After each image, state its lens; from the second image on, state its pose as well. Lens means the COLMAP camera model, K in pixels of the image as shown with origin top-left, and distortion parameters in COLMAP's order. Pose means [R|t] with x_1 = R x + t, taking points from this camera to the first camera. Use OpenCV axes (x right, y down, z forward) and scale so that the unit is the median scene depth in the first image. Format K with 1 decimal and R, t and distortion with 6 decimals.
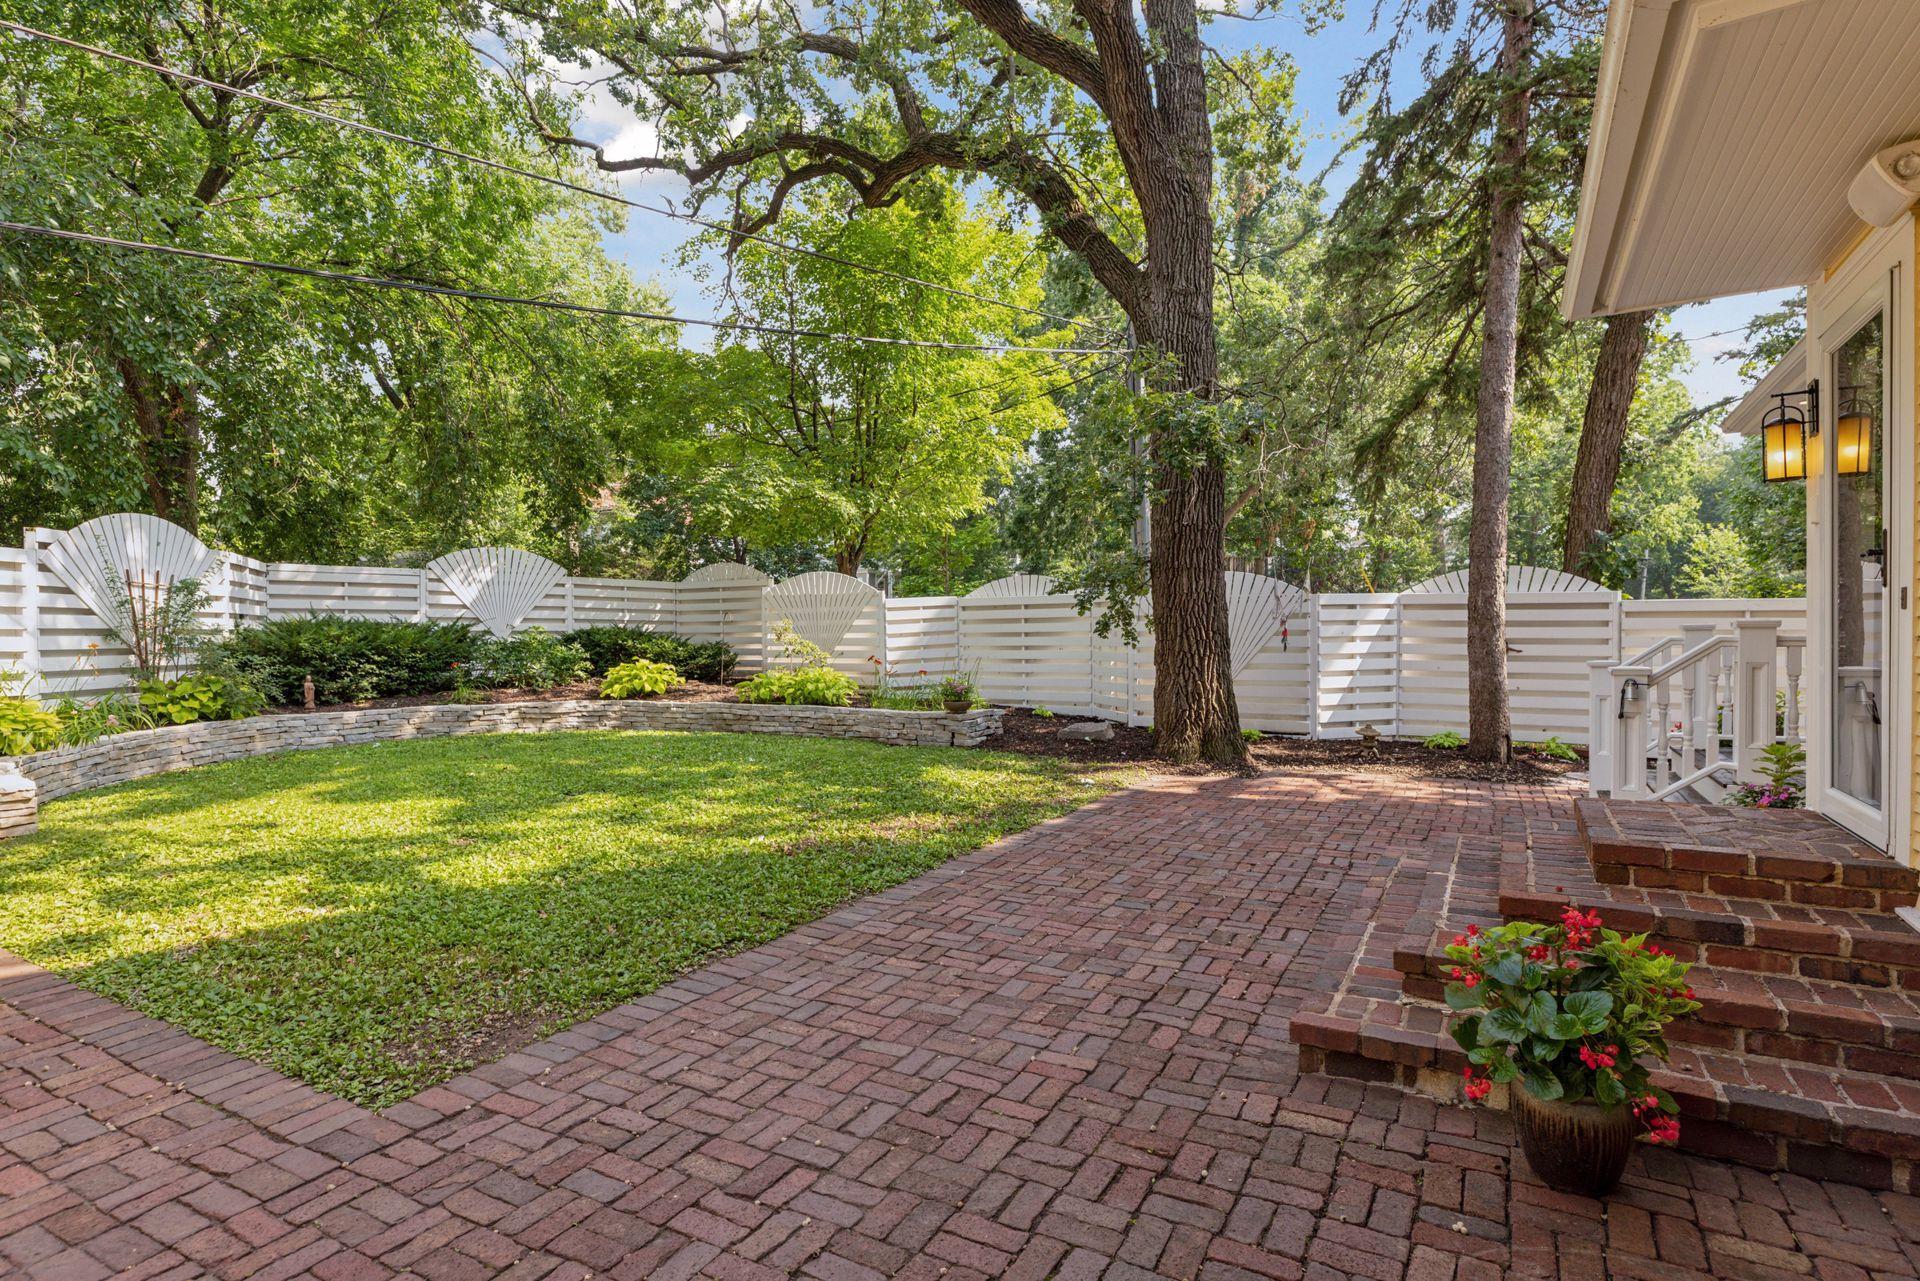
lens RADIAL K [[965.7, 0, 958.7], [0, 965.7, 636.5], [0, 0, 1]] dist [-0.000090, 0.000129]
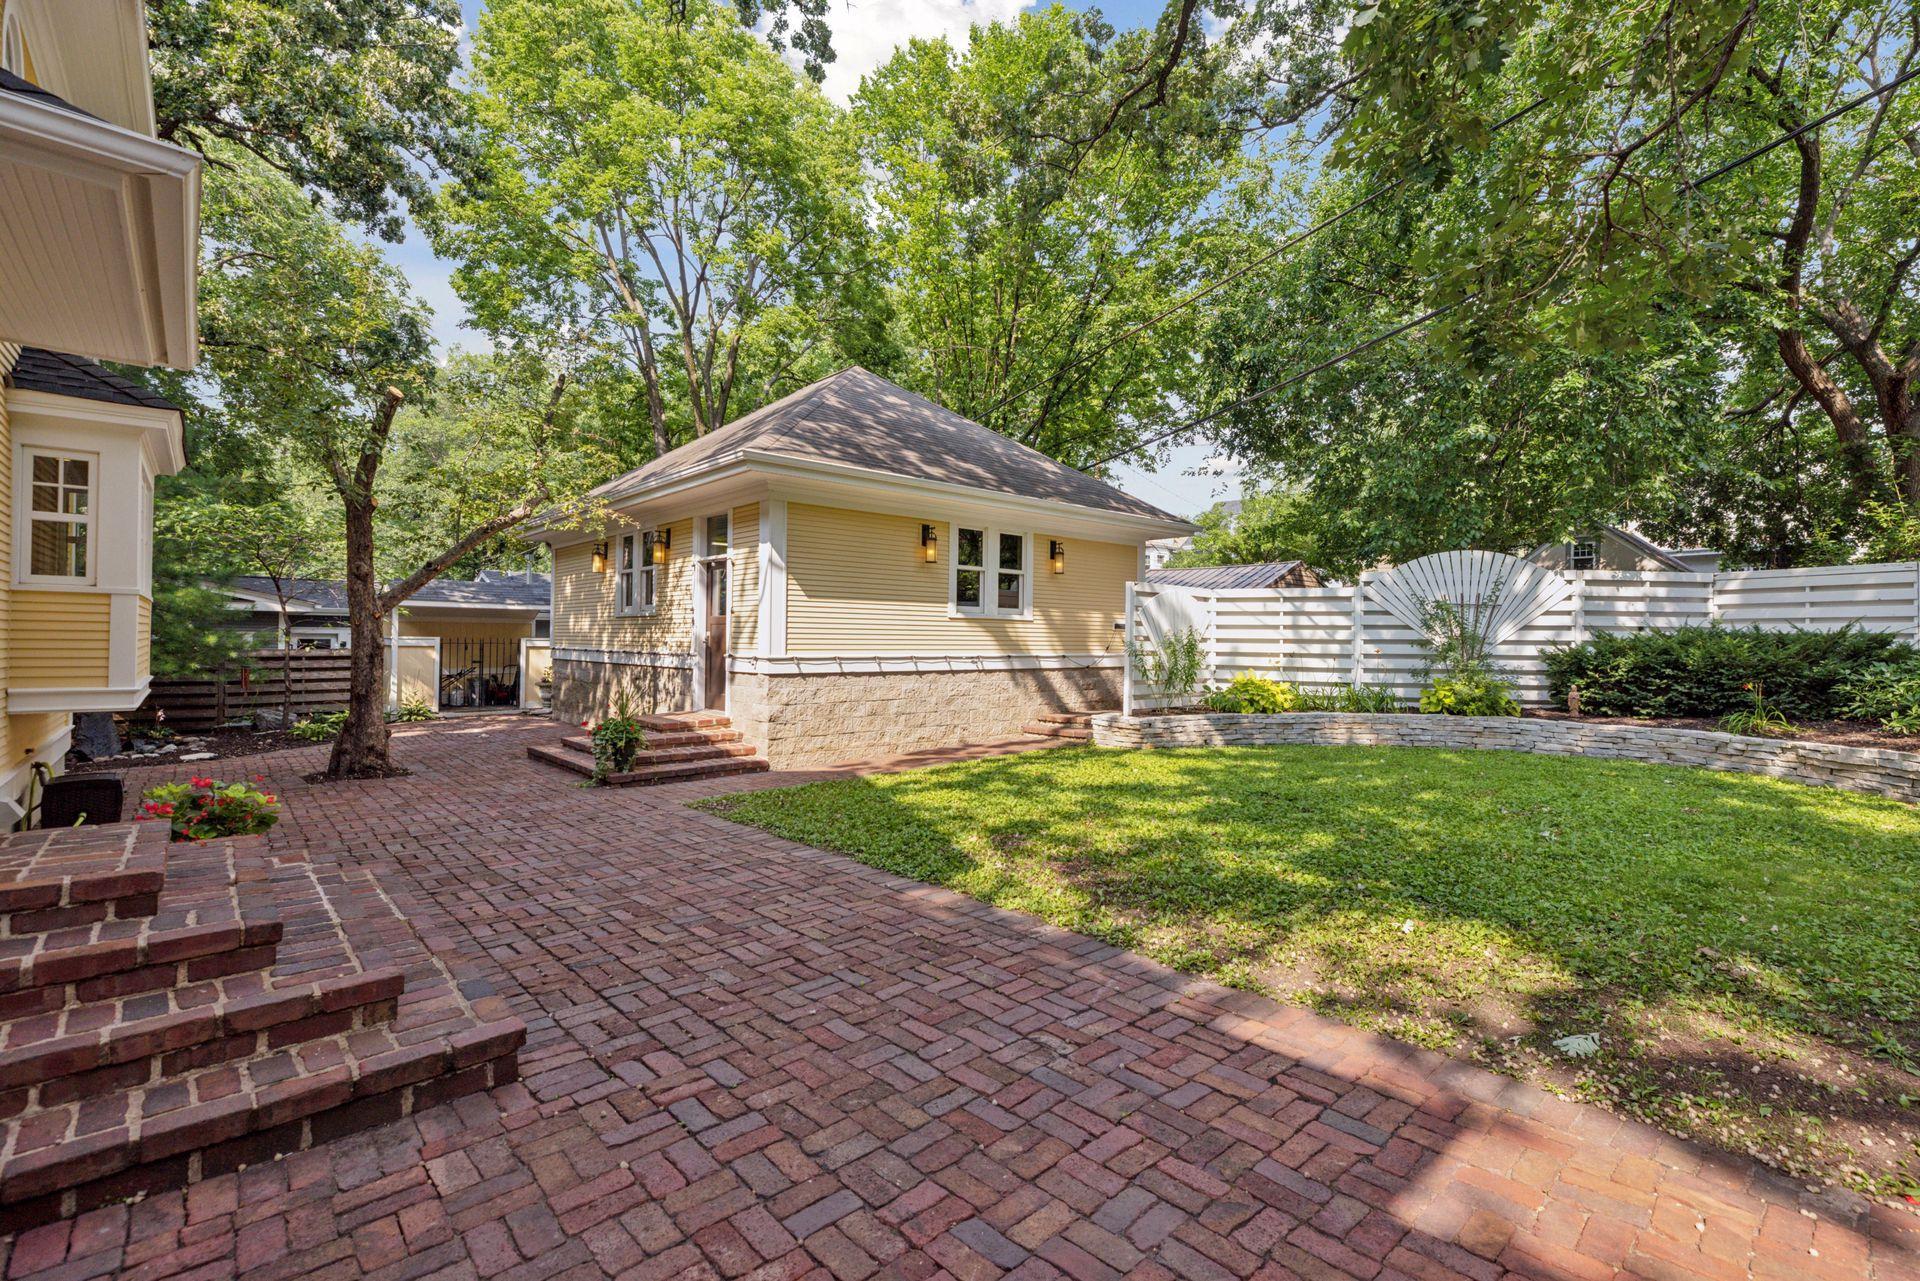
lens RADIAL K [[849.4, 0, 956.5], [0, 849.4, 639.6], [0, 0, 1]] dist [-0.003353, -0.000095]
pose [[-0.318566, -0.001091, -0.947900, 0.486176], [-0.011130, 0.999935, 0.002589, -0.004172], [0.947835, 0.011375, -0.318557, 0.818530]]
